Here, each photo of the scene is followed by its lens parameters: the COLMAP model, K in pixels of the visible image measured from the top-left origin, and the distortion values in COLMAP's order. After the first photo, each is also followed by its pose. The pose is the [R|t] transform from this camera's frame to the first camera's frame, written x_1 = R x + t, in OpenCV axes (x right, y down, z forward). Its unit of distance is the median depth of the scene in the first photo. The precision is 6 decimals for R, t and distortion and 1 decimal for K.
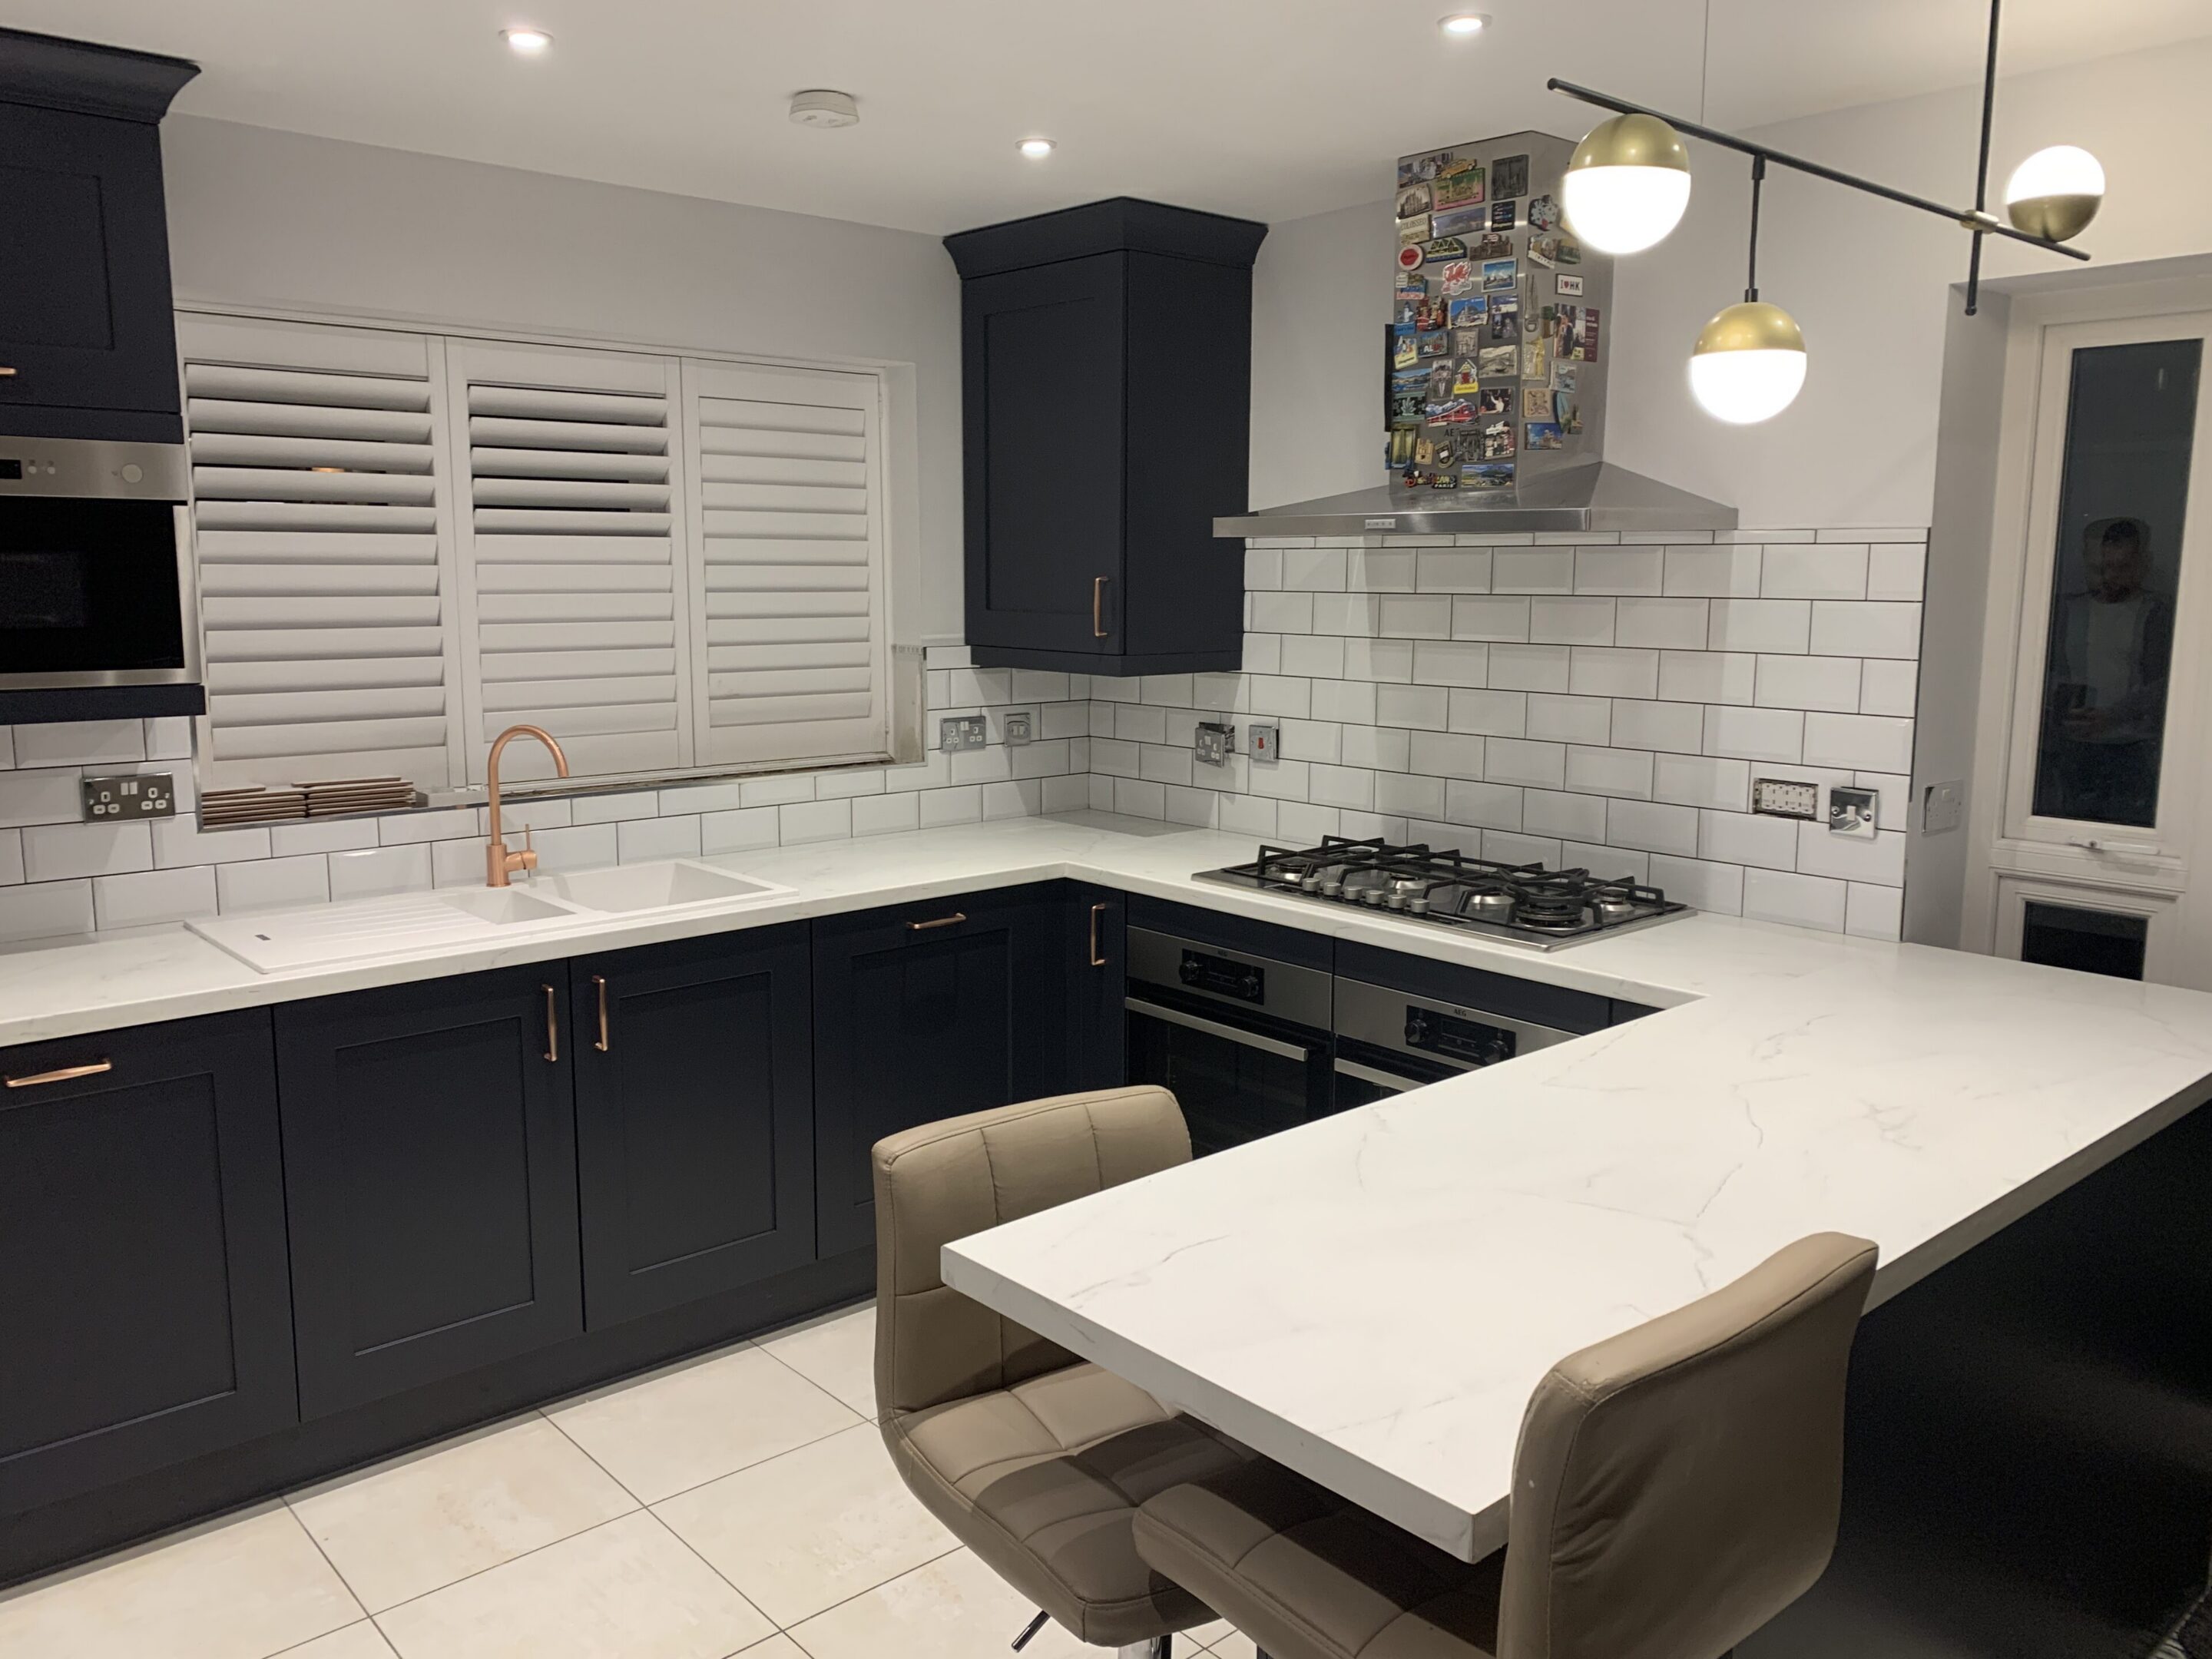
lens RADIAL K [[1688.1, 0, 1110.7], [0, 1688.1, 813.0], [0, 0, 1]] dist [0.045710, -0.045669]
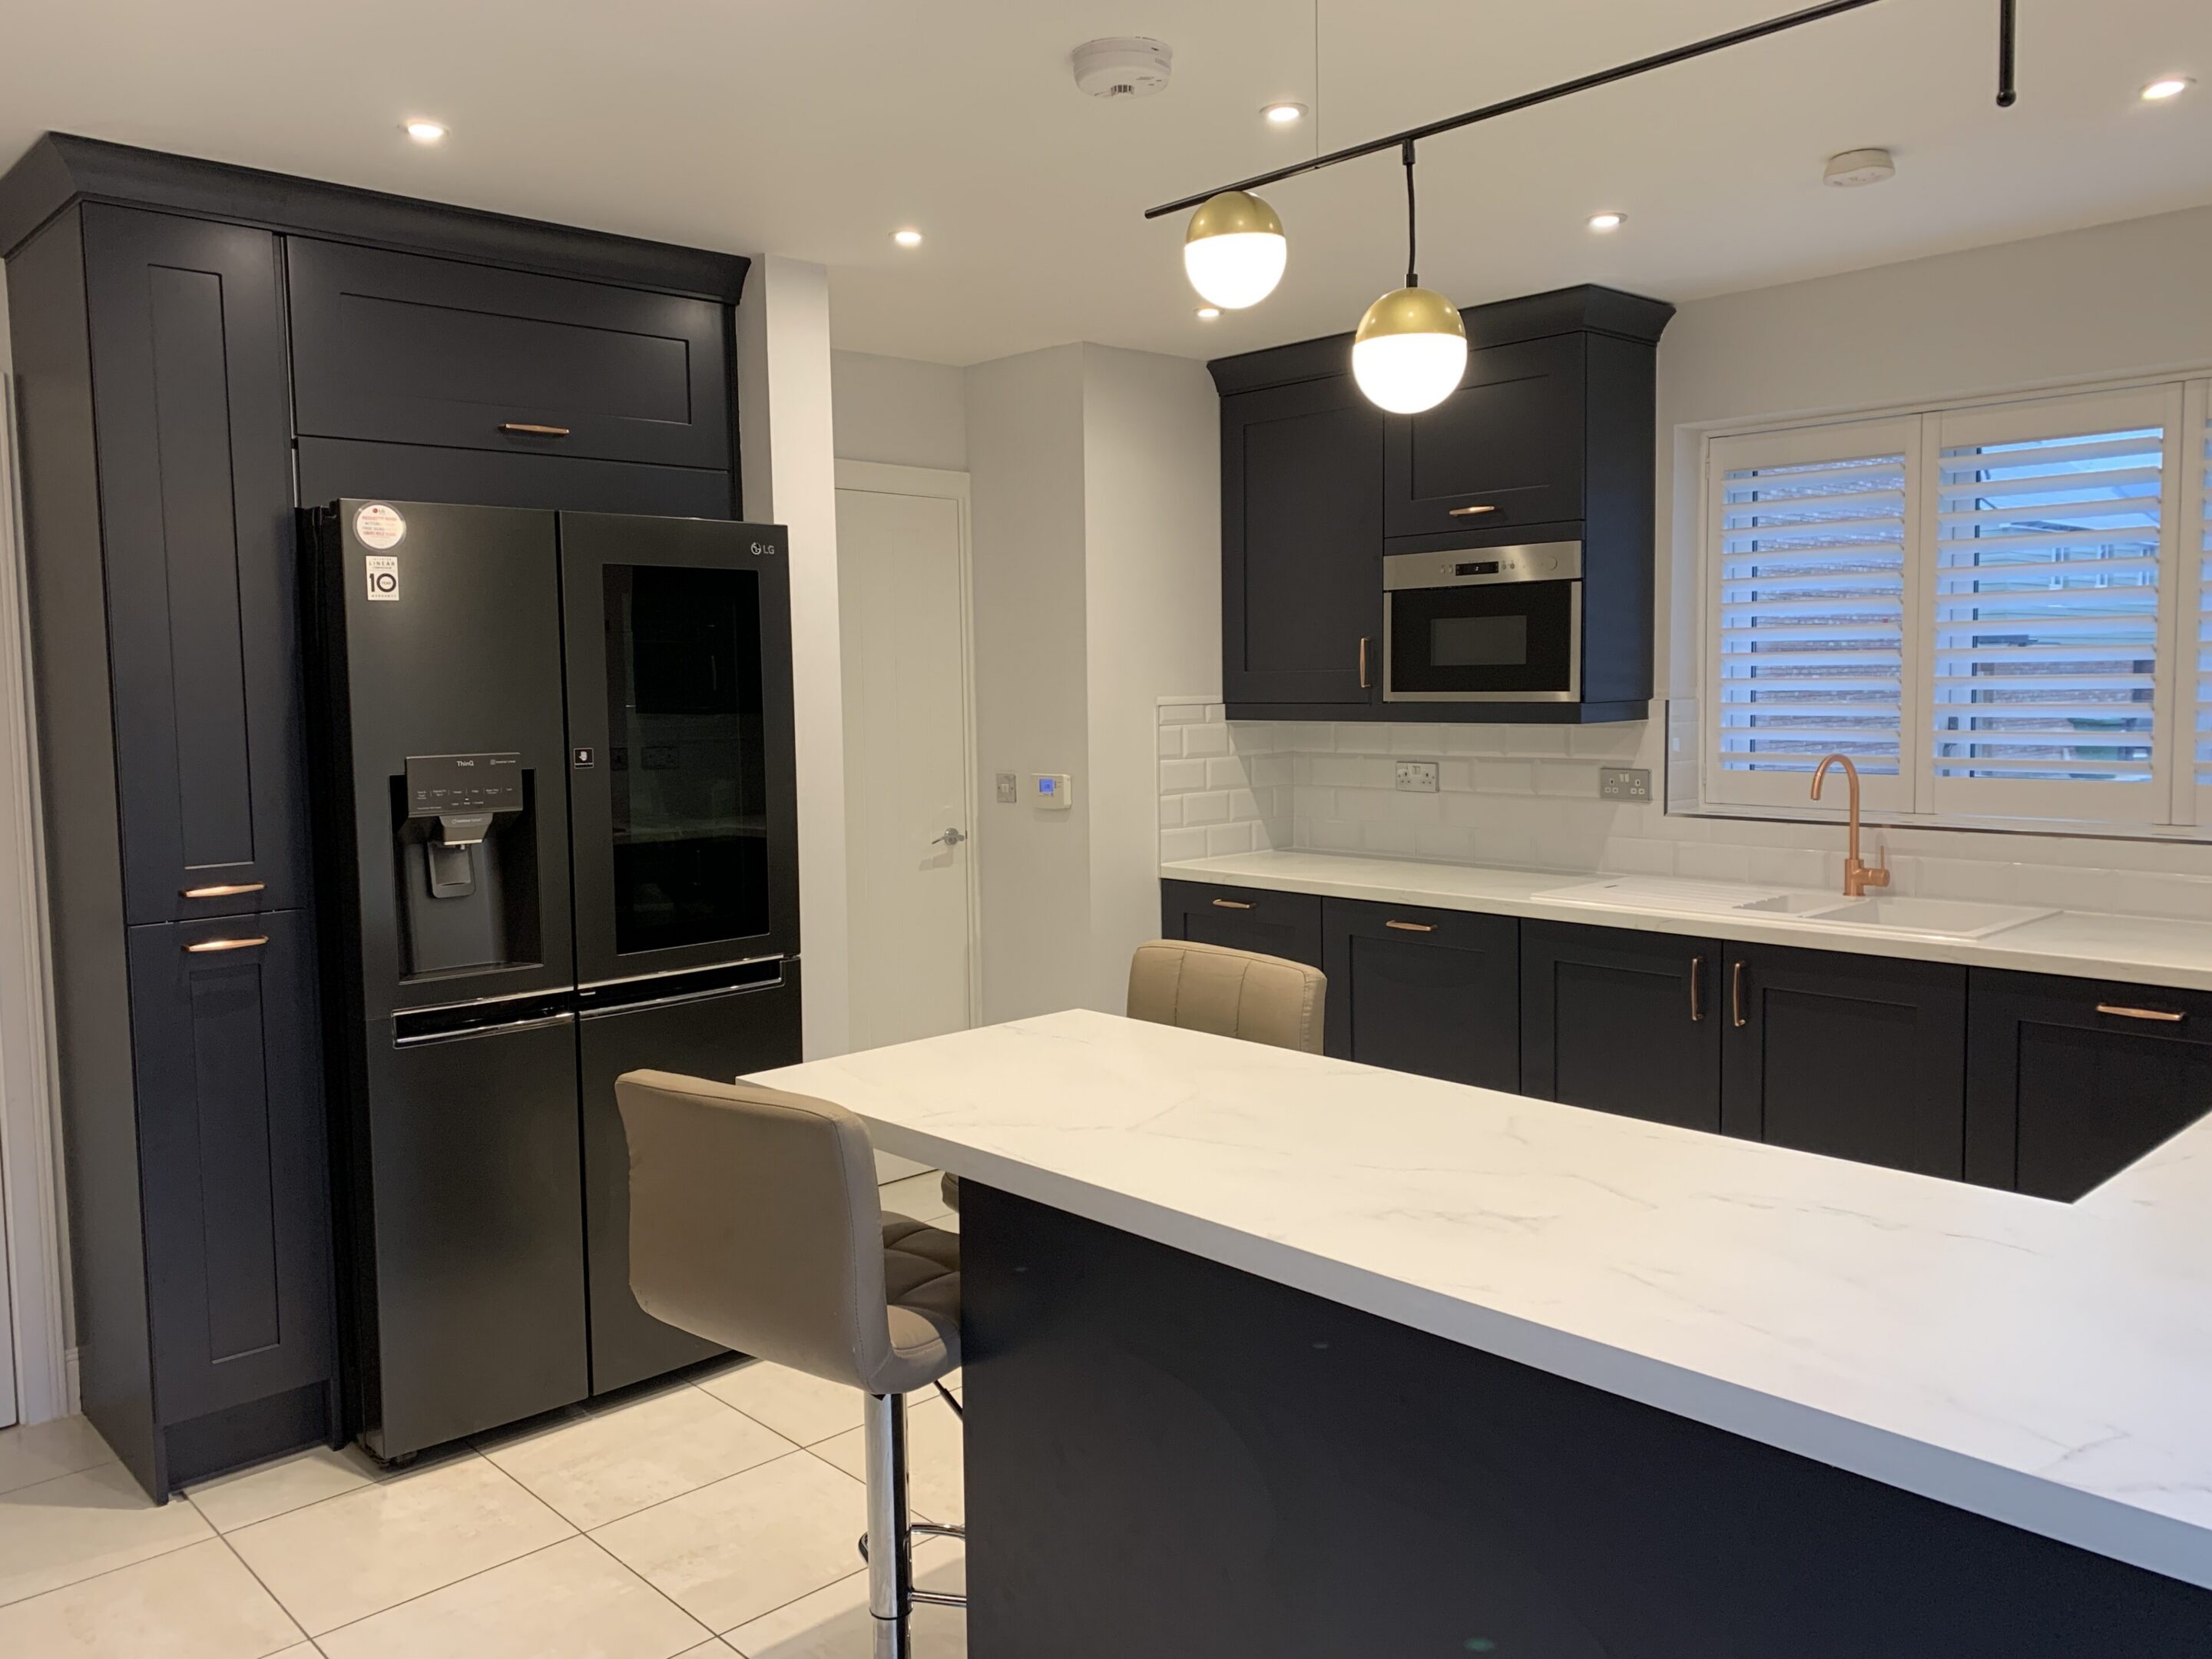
lens RADIAL K [[1688.1, 0, 1104.9], [0, 1688.1, 795.6], [0, 0, 1]] dist [0.045710, -0.045669]
pose [[0.023715, 0.067190, -0.997458, 0.811249], [-0.132175, 0.989191, 0.063491, -0.031435], [0.990943, 0.130333, 0.032339, 0.498678]]
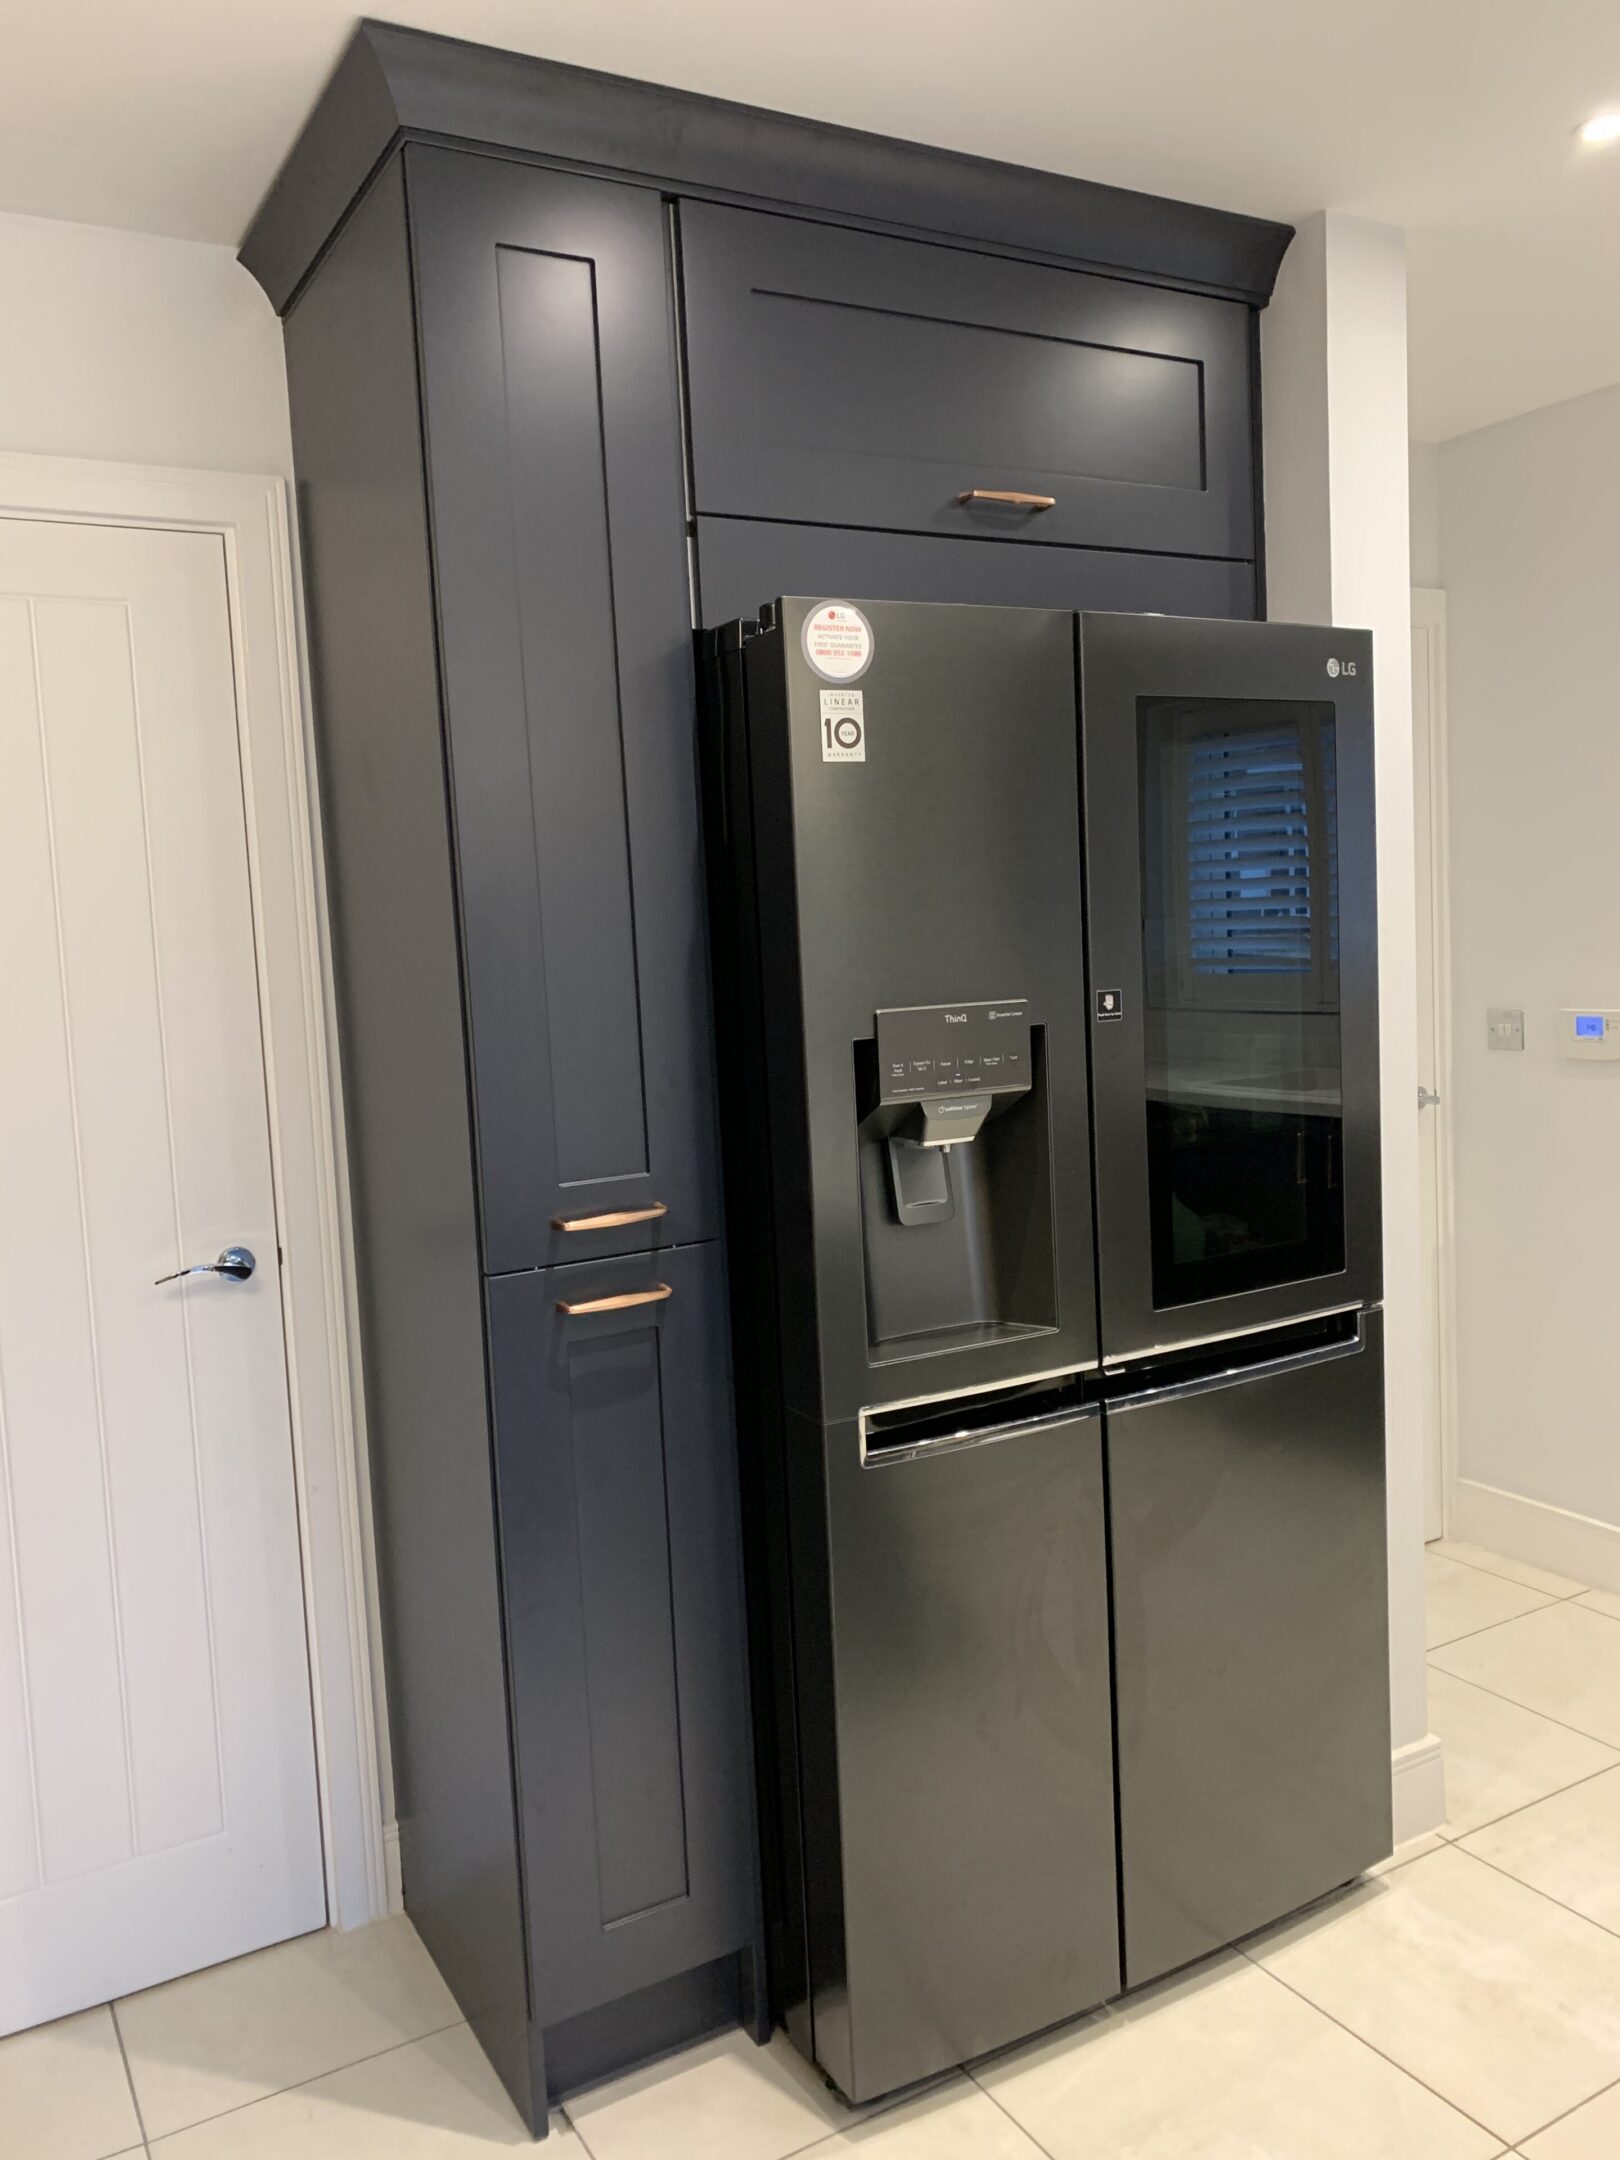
lens RADIAL K [[1648.4, 0, 804.0], [0, 1648.4, 1055.1], [0, 0, 1]] dist [0.045710, -0.045669]
pose [[-0.210370, 0.087708, -0.973680, 0.424210], [-0.096917, 0.989190, 0.110044, 0.013307], [0.972806, 0.117516, -0.199596, 0.232071]]
